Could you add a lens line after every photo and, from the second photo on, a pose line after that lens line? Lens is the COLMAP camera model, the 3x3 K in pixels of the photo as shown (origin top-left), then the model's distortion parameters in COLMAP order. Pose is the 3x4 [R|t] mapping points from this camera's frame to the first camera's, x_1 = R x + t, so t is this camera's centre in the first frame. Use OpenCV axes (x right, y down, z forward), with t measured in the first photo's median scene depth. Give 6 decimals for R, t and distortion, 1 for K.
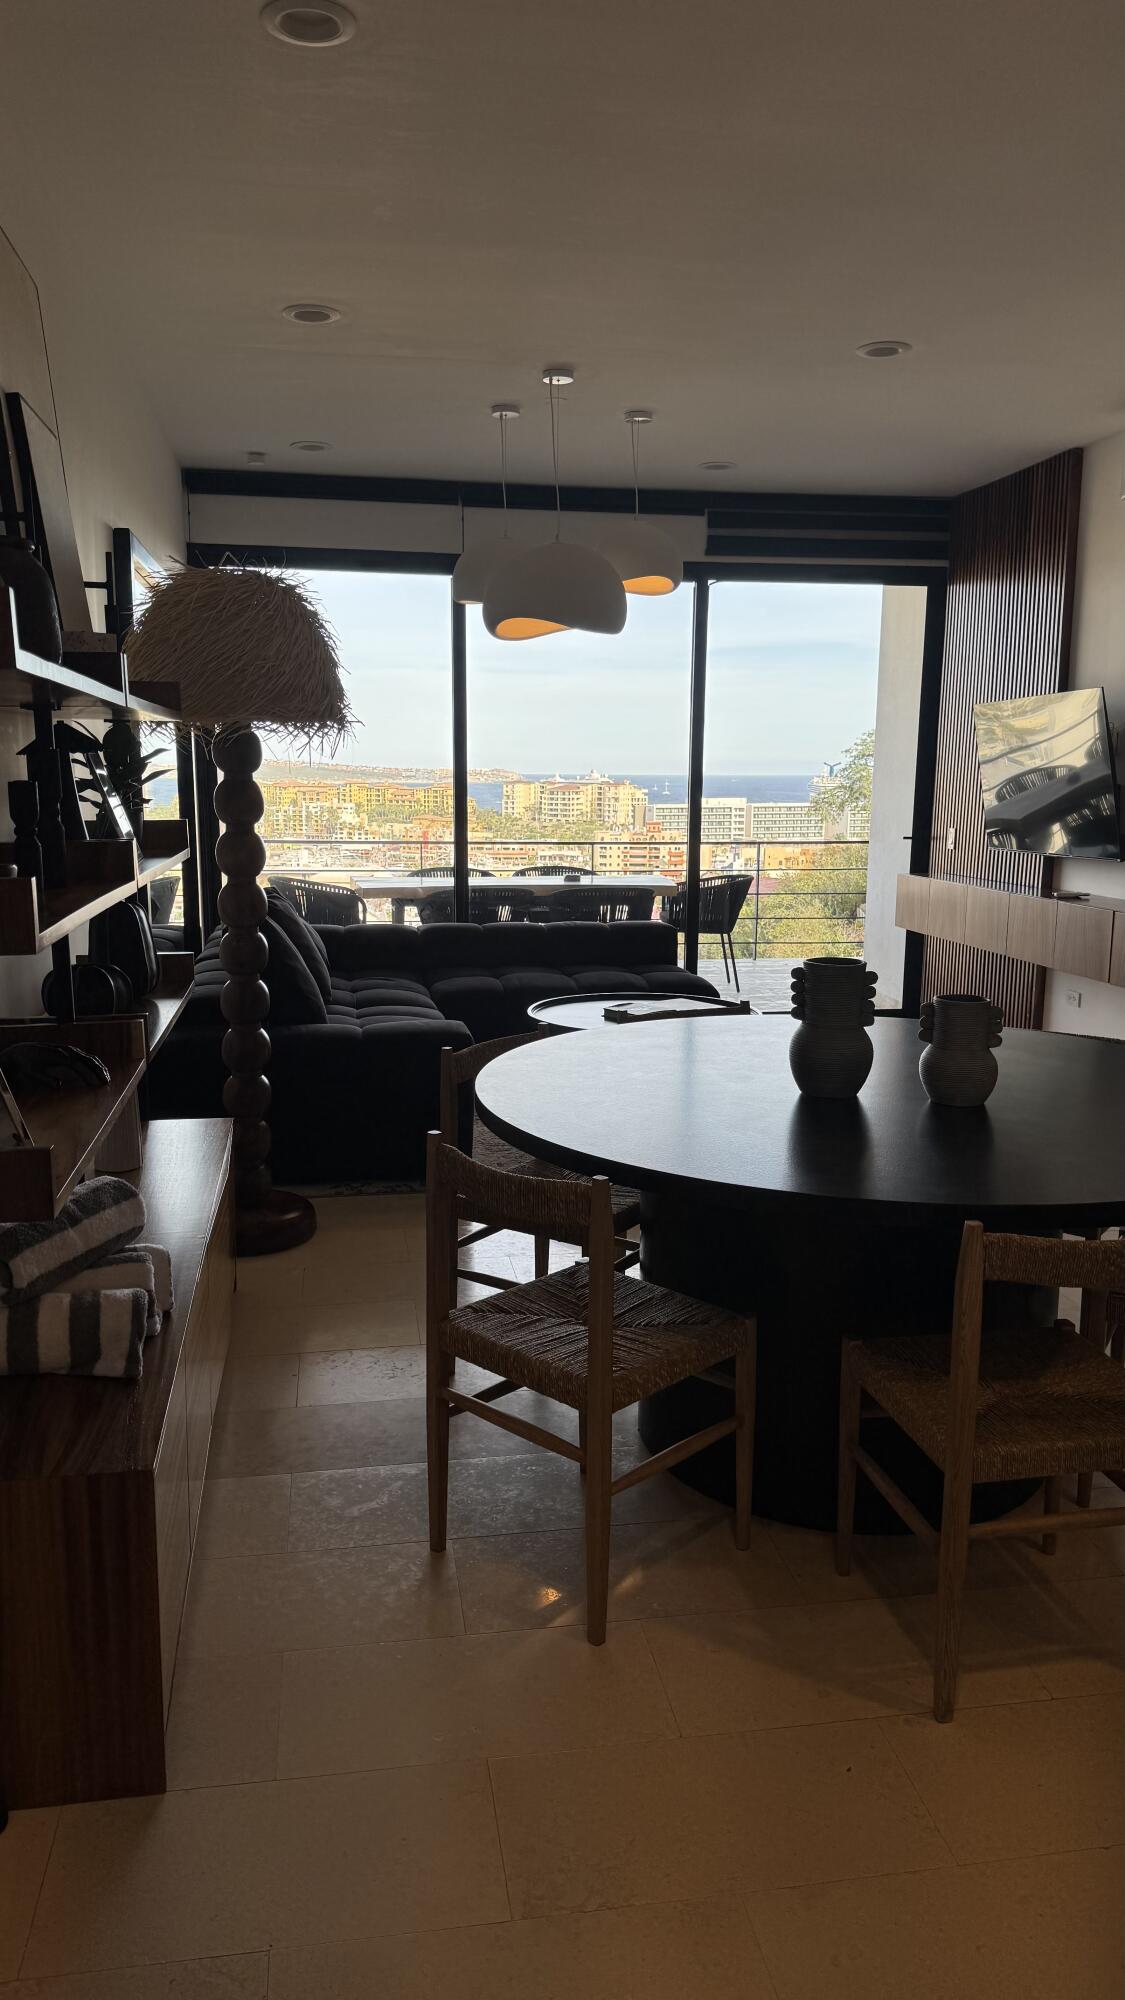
lens RADIAL K [[1412.8, 0, 573.3], [0, 1412.8, 1019.4], [0, 0, 1]] dist [0.050824, -0.033136]
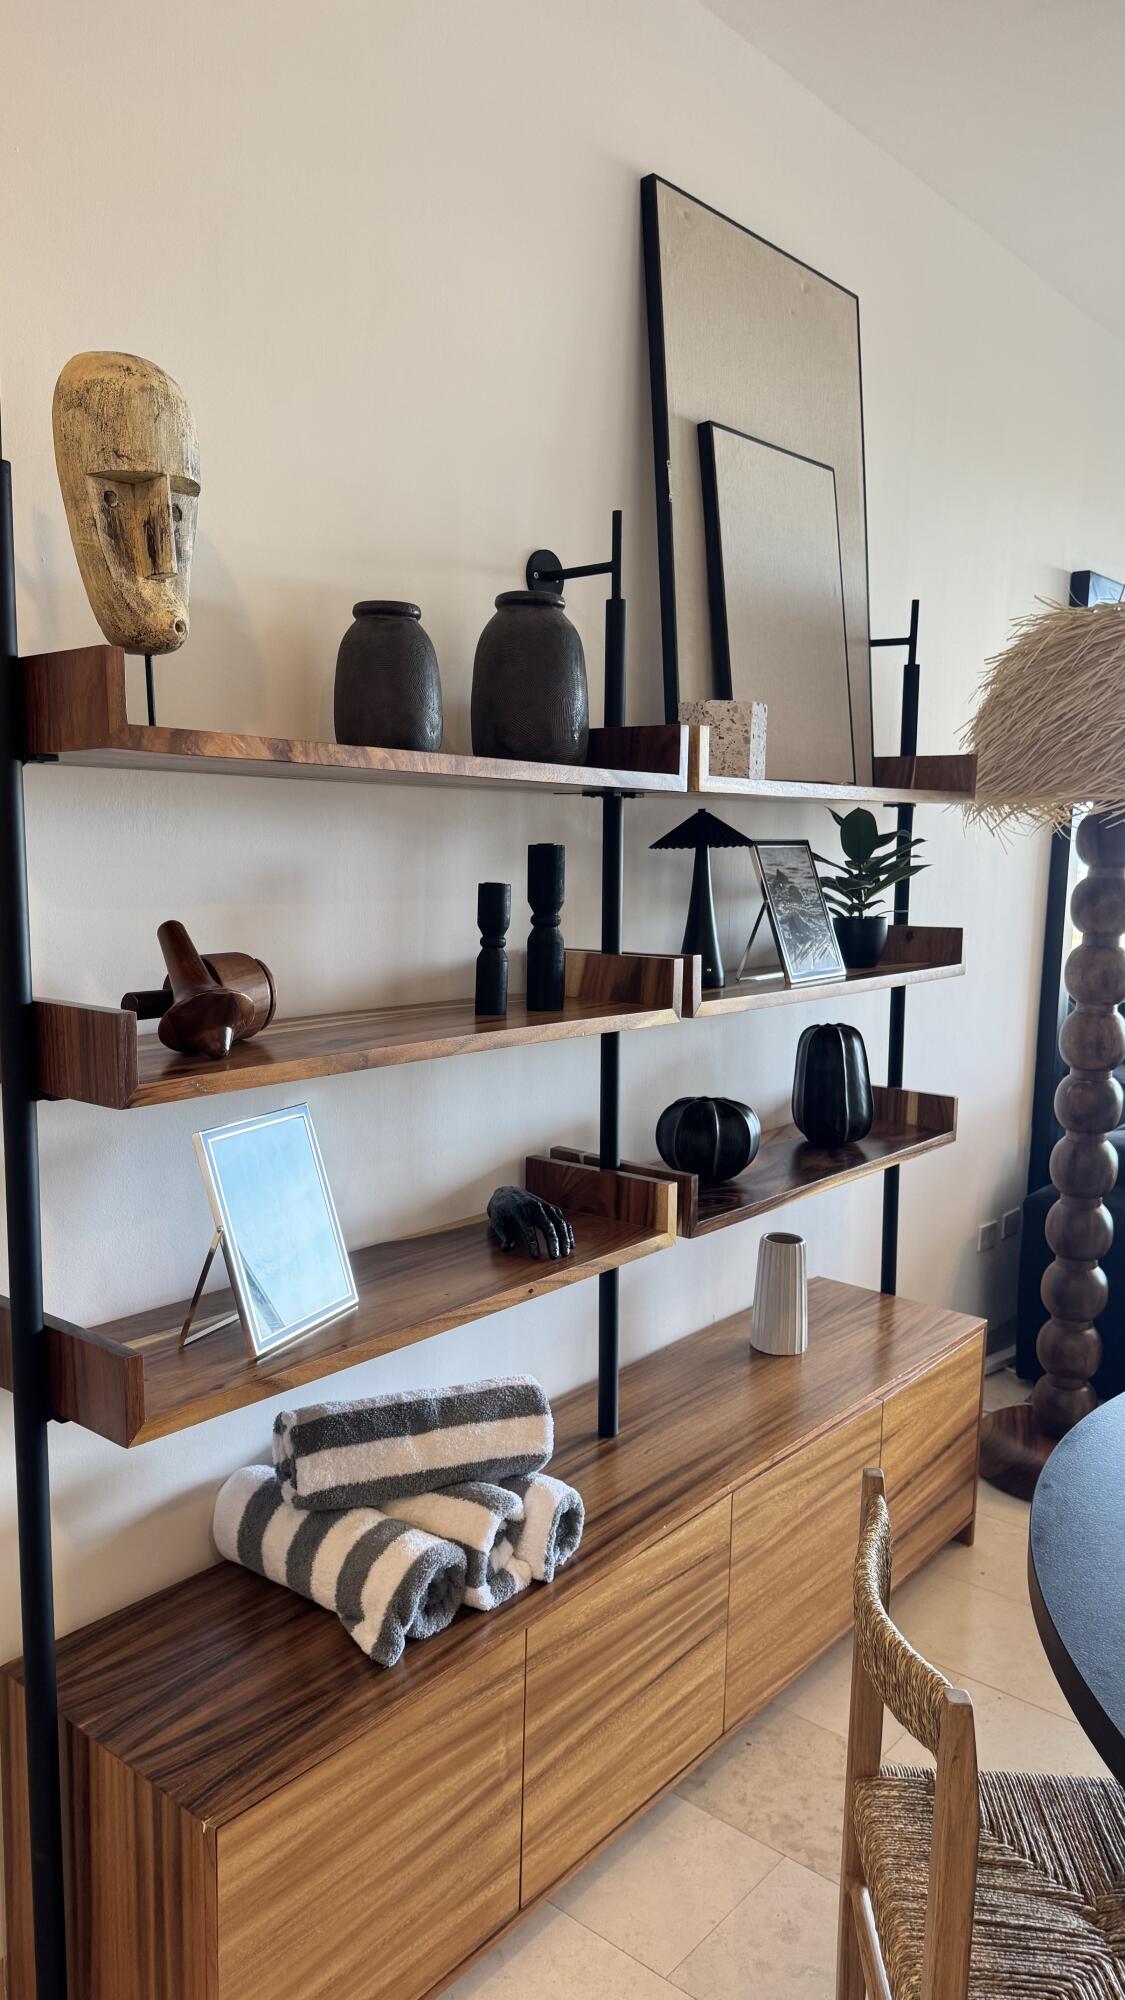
lens RADIAL K [[1412.8, 0, 561.7], [0, 1412.8, 1017.3], [0, 0, 1]] dist [0.050824, -0.033136]
pose [[0.650185, 0.109381, -0.751861, 0.131059], [-0.148927, 0.988734, 0.015054, -0.052602], [0.745037, 0.102185, 0.659150, 0.241044]]
